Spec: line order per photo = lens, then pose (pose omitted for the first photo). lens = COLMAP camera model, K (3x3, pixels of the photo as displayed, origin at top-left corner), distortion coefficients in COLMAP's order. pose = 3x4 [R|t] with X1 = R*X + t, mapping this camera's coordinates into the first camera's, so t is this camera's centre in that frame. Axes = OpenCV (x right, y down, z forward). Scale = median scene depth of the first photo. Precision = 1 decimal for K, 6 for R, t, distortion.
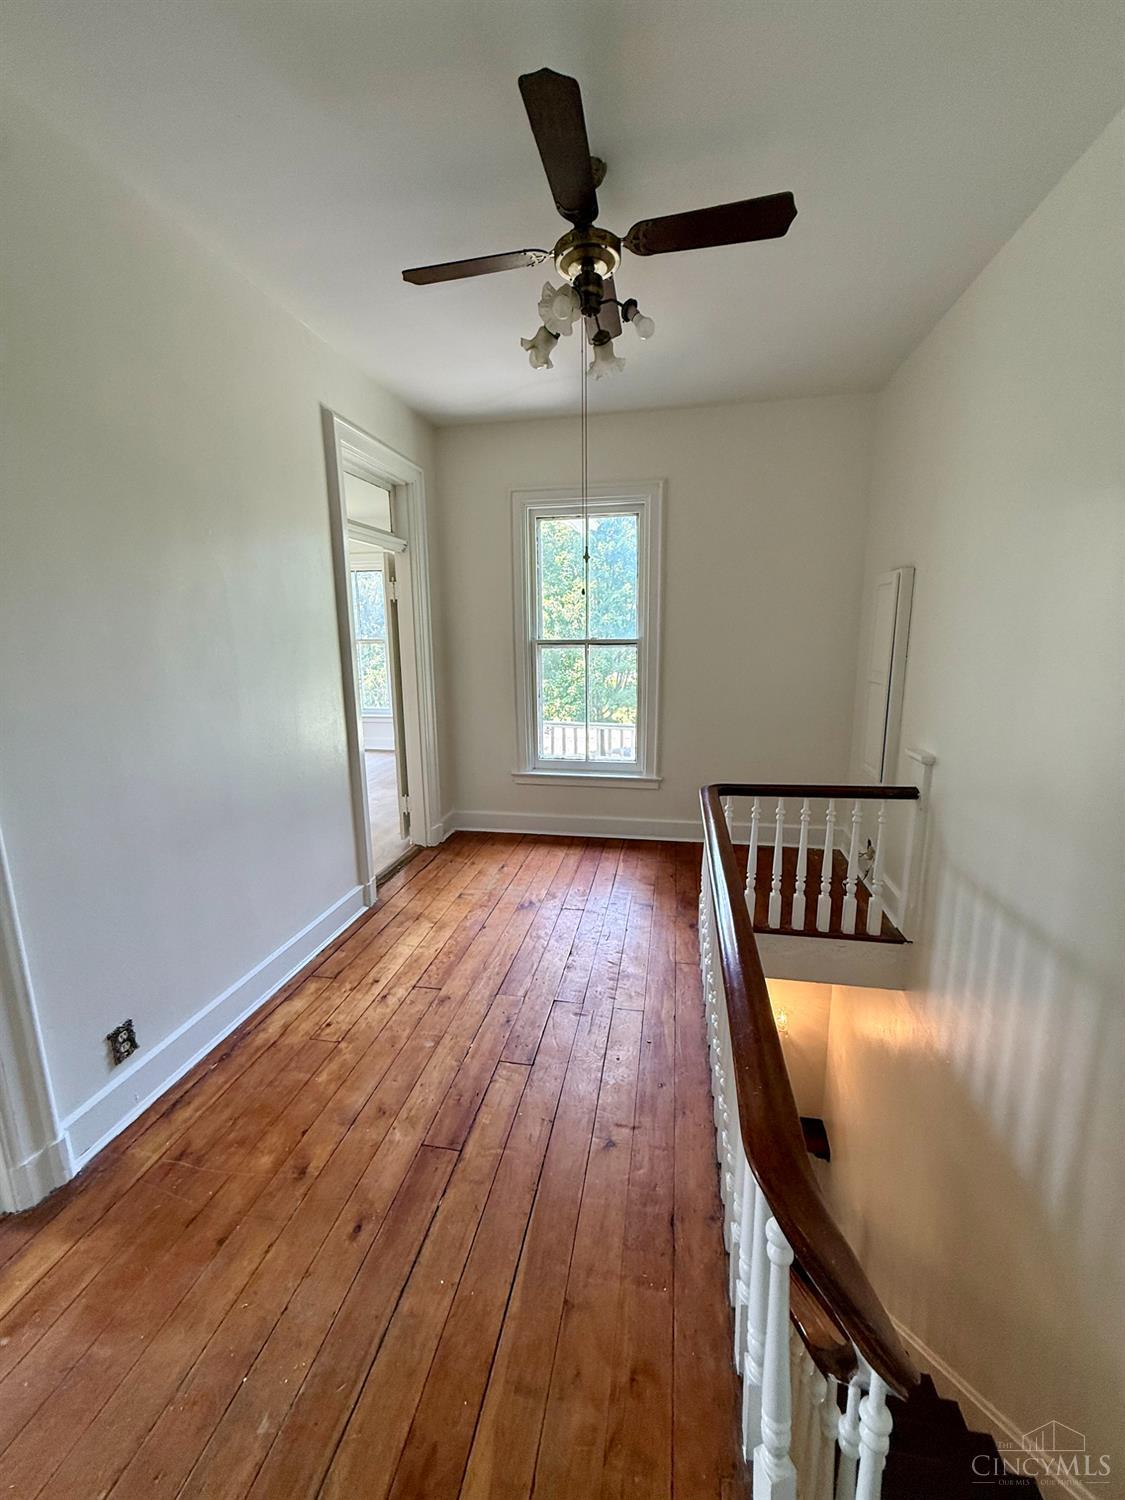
lens RADIAL K [[602.3, 0, 564.0], [0, 602.3, 749.8], [0, 0, 1]] dist [0.001794, -0.000033]
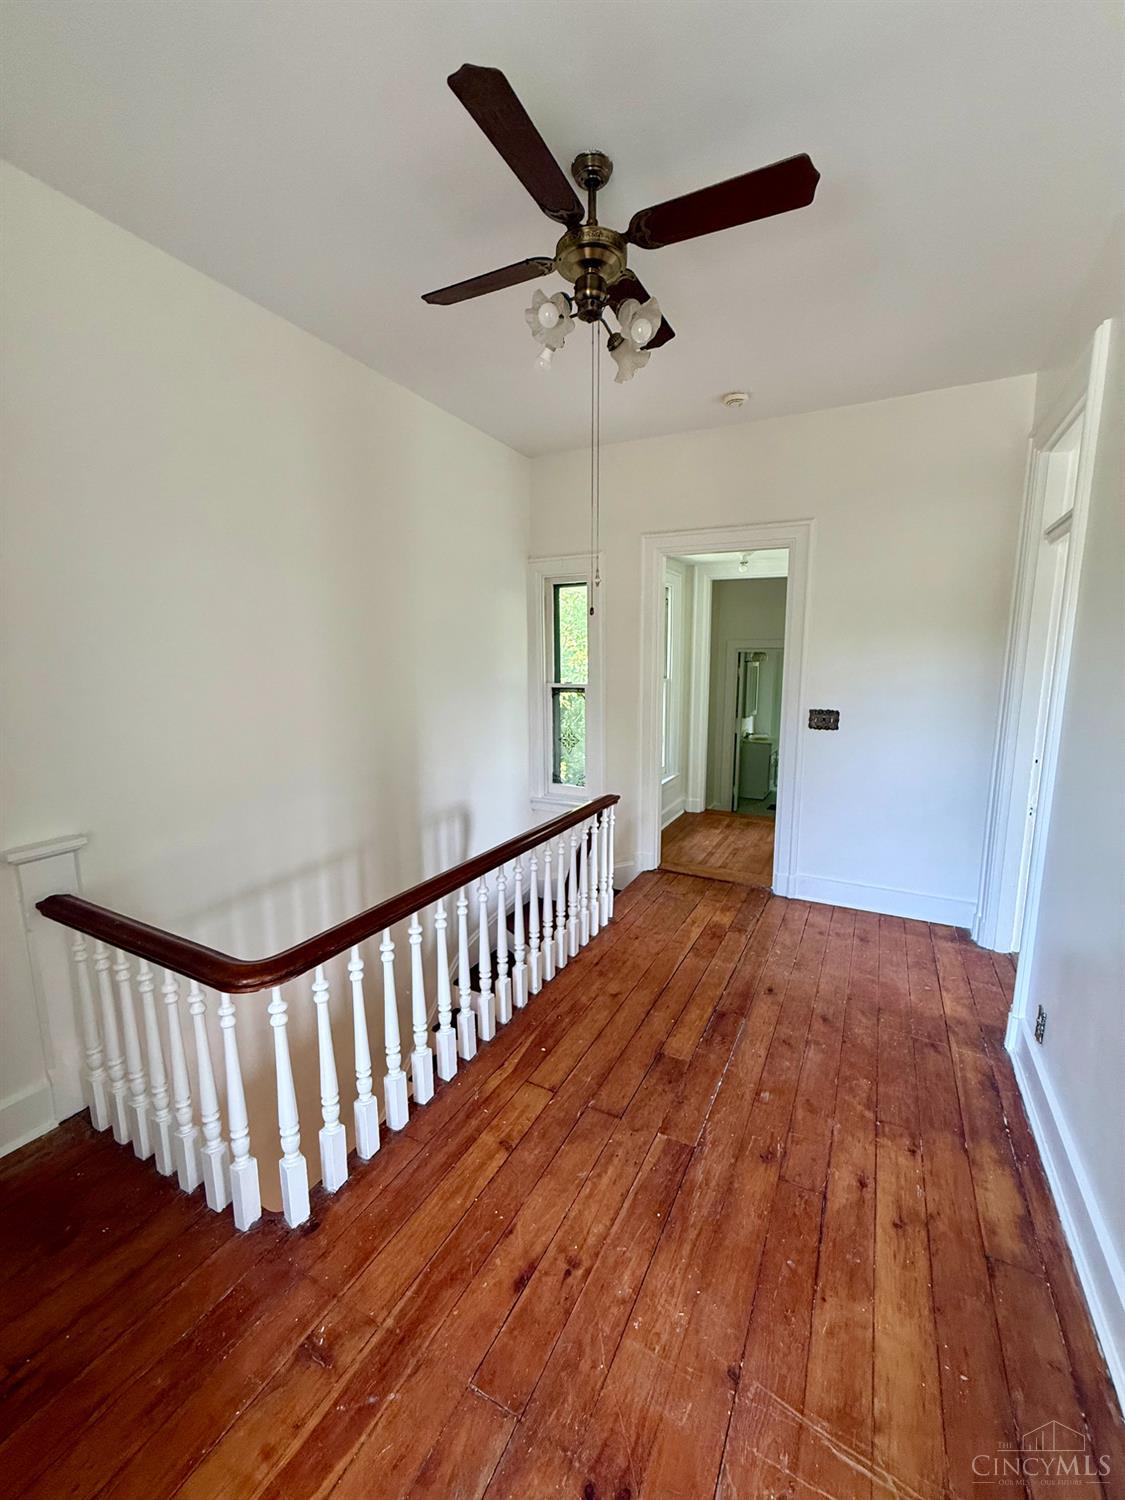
lens RADIAL K [[602.3, 0, 564.0], [0, 602.3, 749.8], [0, 0, 1]] dist [0.001794, -0.000033]
pose [[-0.954356, -0.036801, 0.296397, -0.157548], [0.063341, 0.944868, 0.321267, -0.284762], [-0.291879, 0.325377, -0.899409, 1.517136]]
